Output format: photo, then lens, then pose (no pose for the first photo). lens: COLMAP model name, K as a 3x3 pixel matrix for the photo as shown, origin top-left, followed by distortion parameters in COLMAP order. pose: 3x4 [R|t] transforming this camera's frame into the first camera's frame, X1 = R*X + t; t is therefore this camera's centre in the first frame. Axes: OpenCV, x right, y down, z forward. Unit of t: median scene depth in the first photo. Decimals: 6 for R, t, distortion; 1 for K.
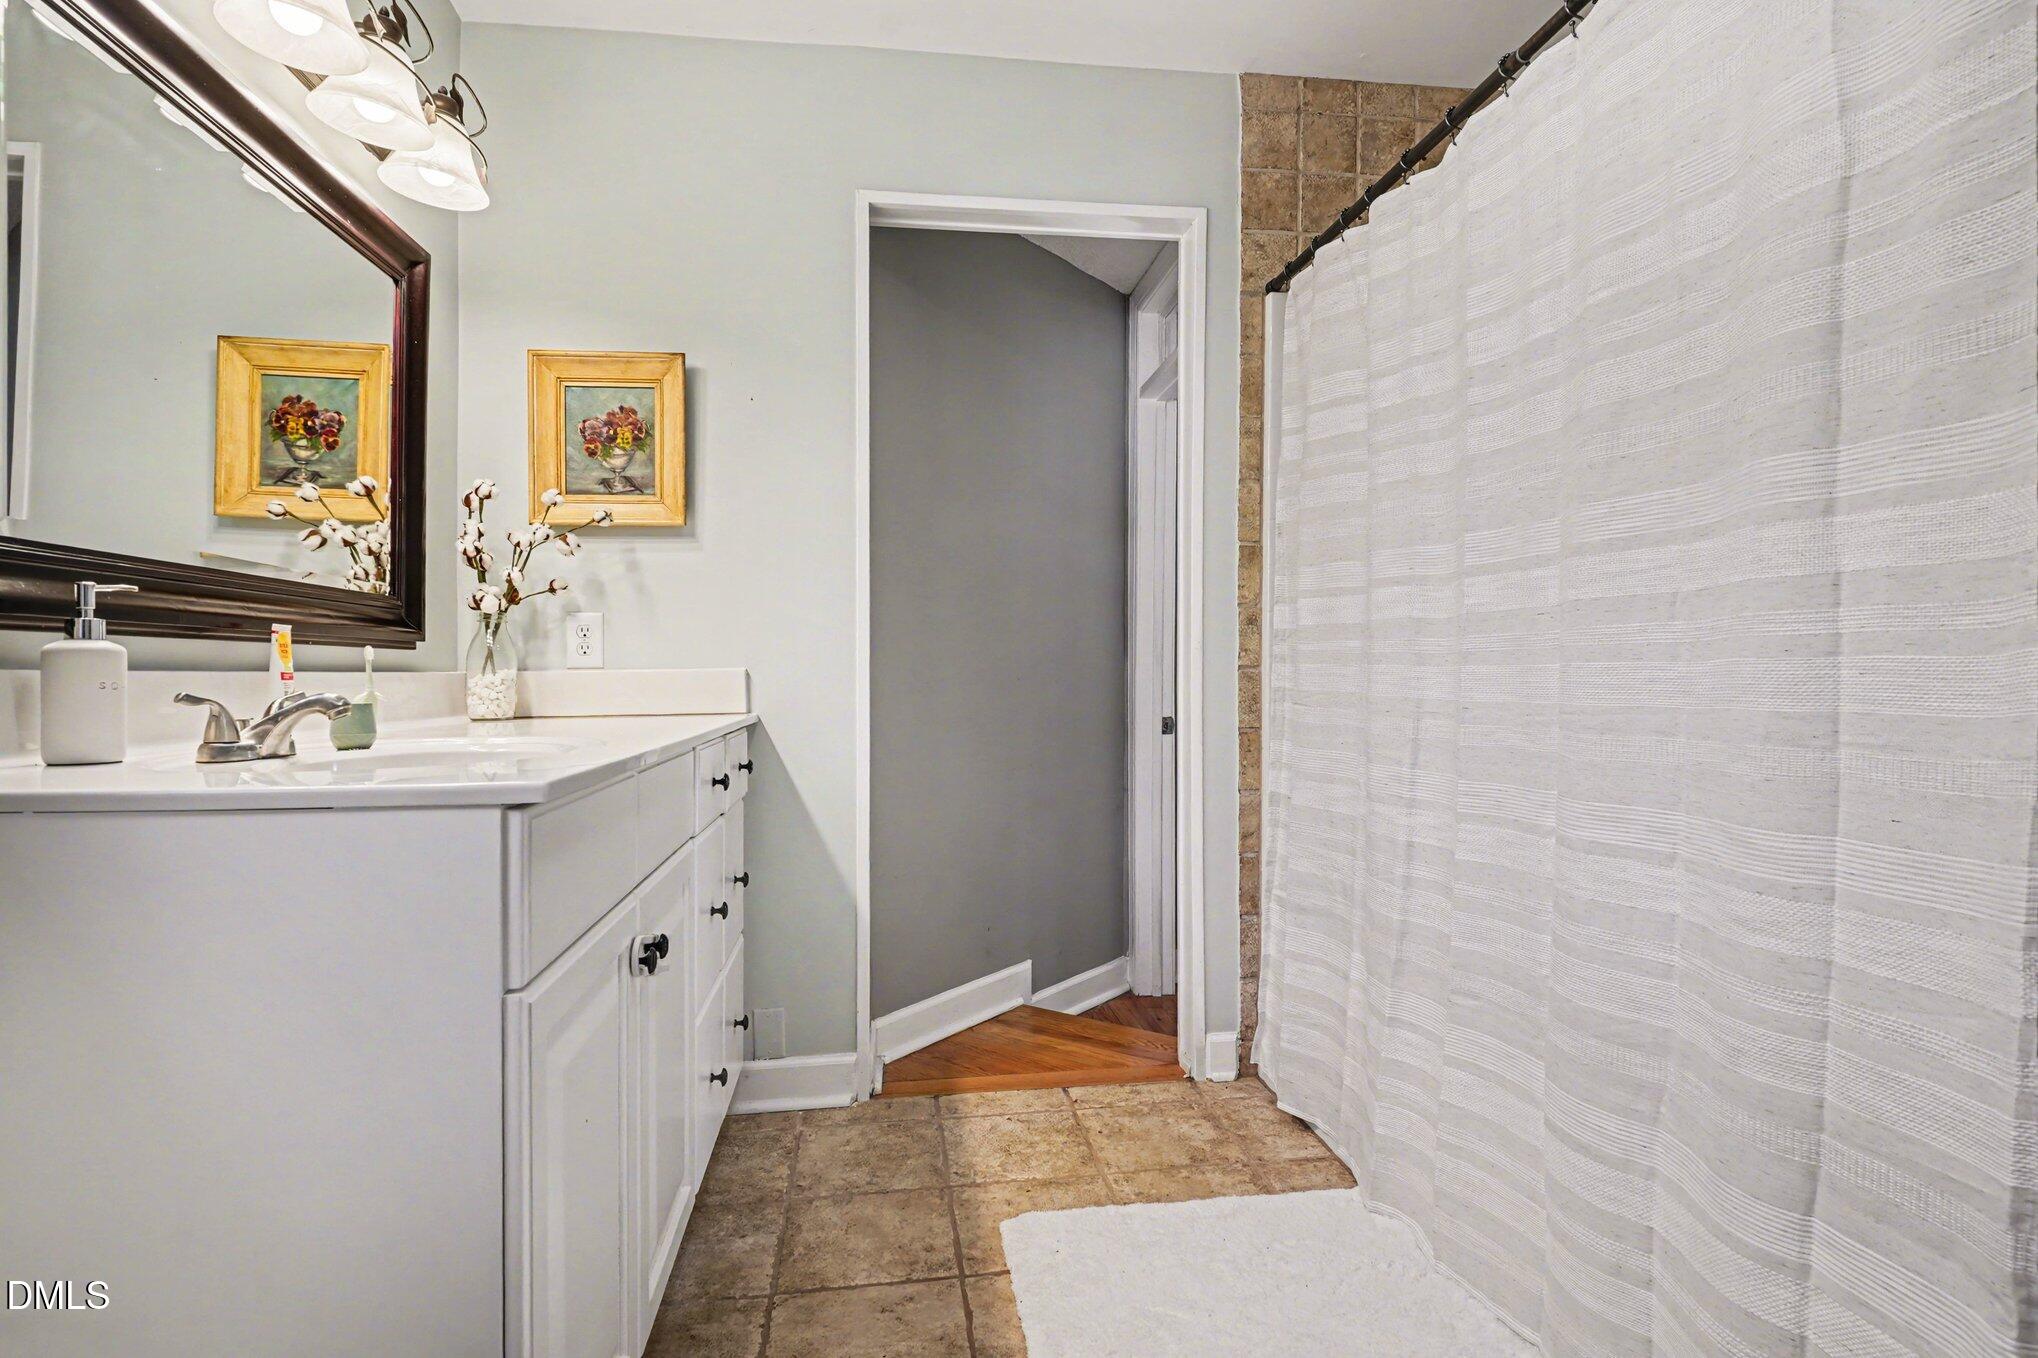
lens RADIAL K [[1037.8, 0, 1020.7], [0, 1037.8, 672.0], [0, 0, 1]] dist [-0.007682, 0.001966]
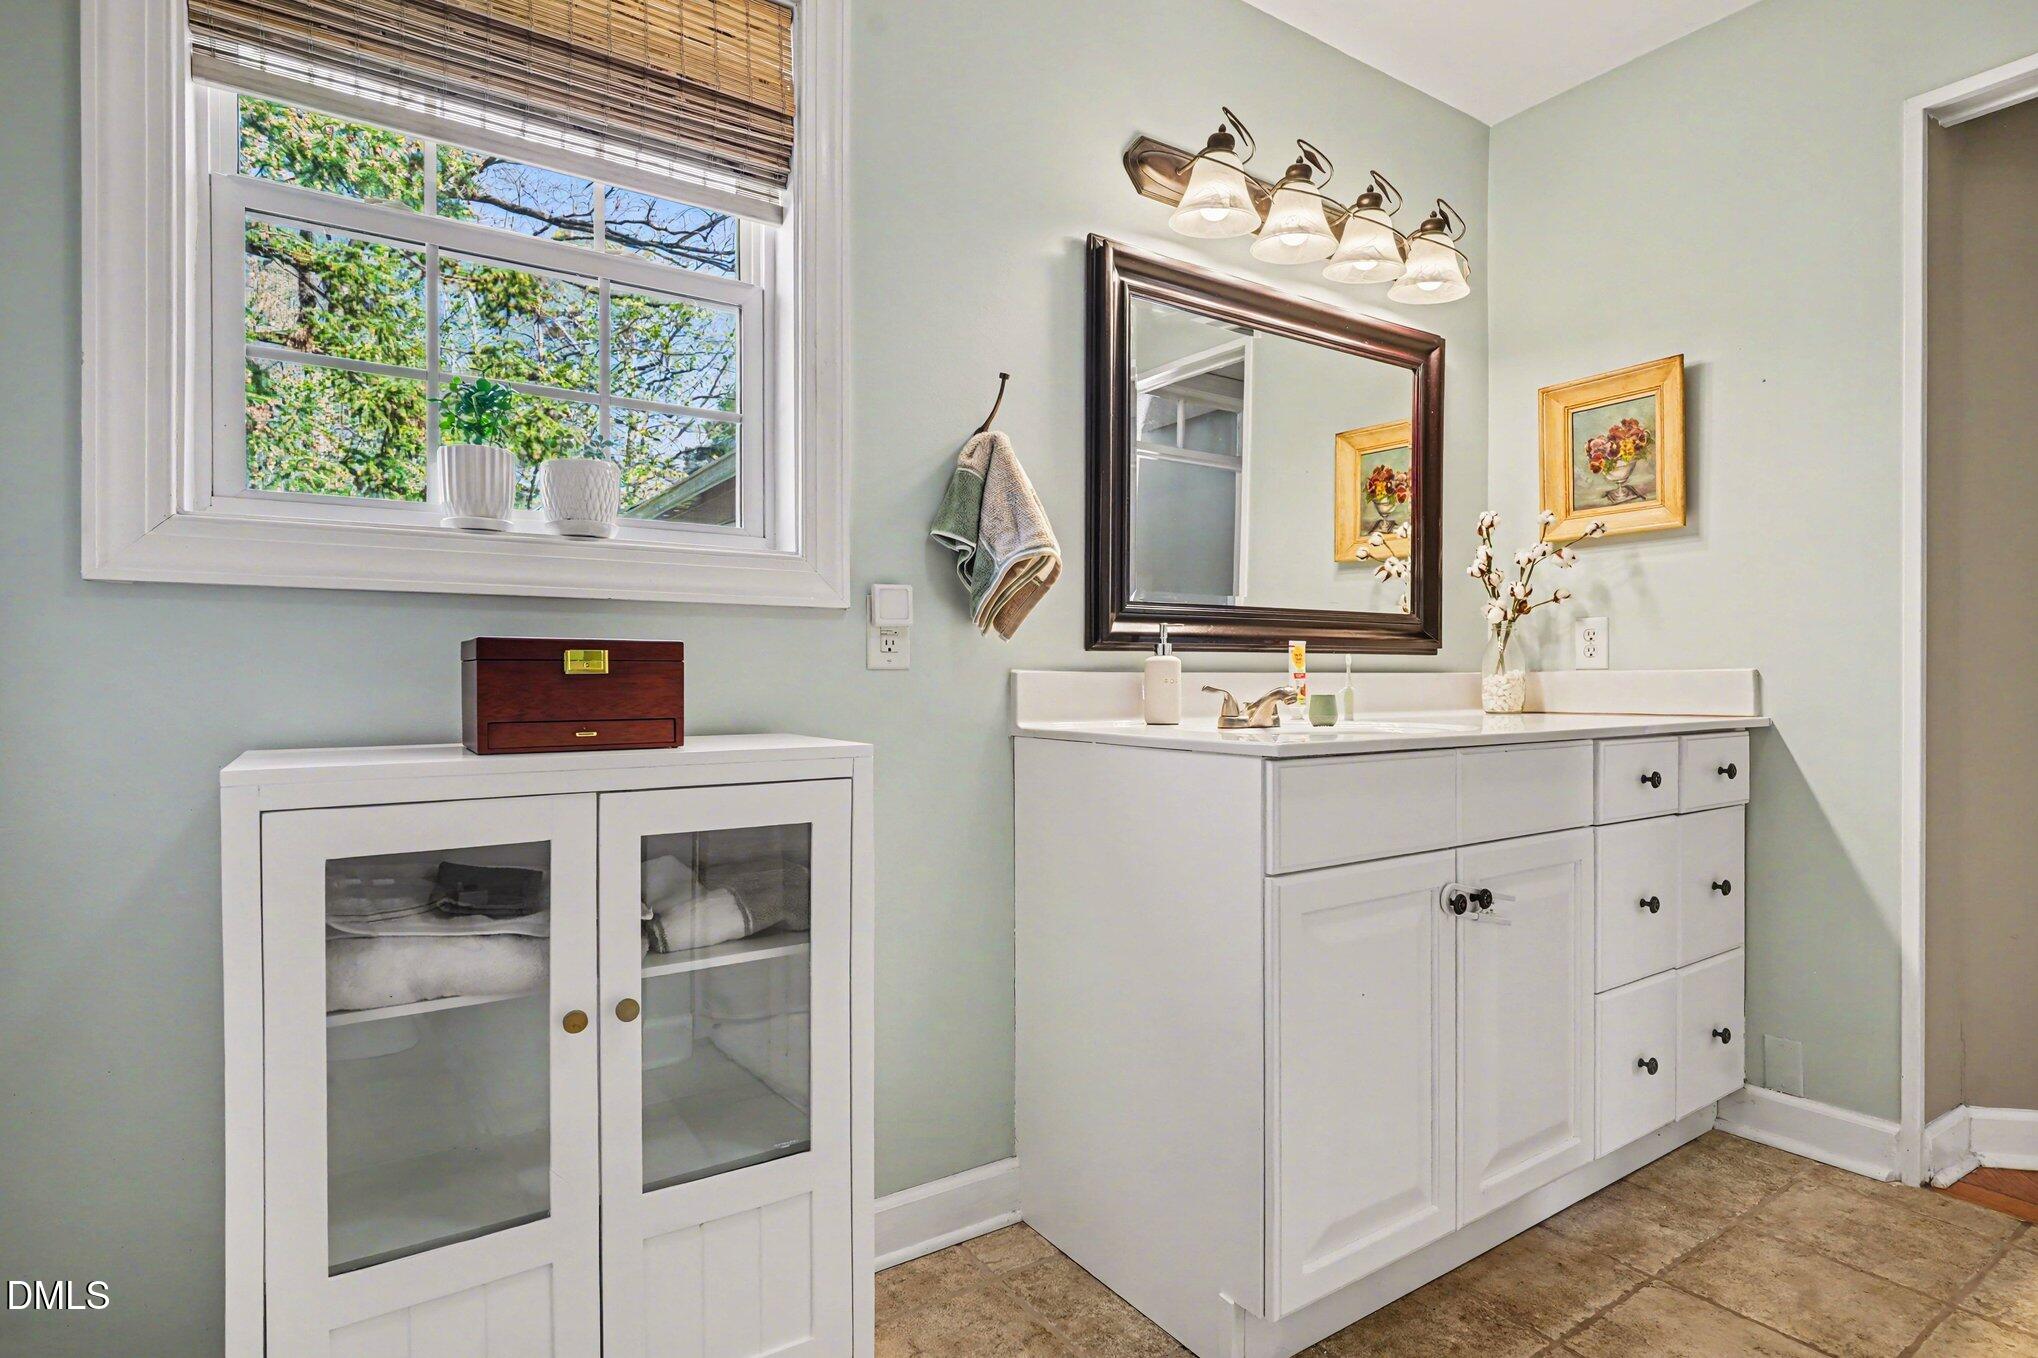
lens RADIAL K [[1037.8, 0, 1012.0], [0, 1037.8, 676.2], [0, 0, 1]] dist [-0.007682, 0.001966]
pose [[0.437238, 0.005753, -0.899327, 0.303119], [-0.000702, 0.999981, 0.006055, -0.002475], [0.899345, -0.002016, 0.437234, -0.018755]]
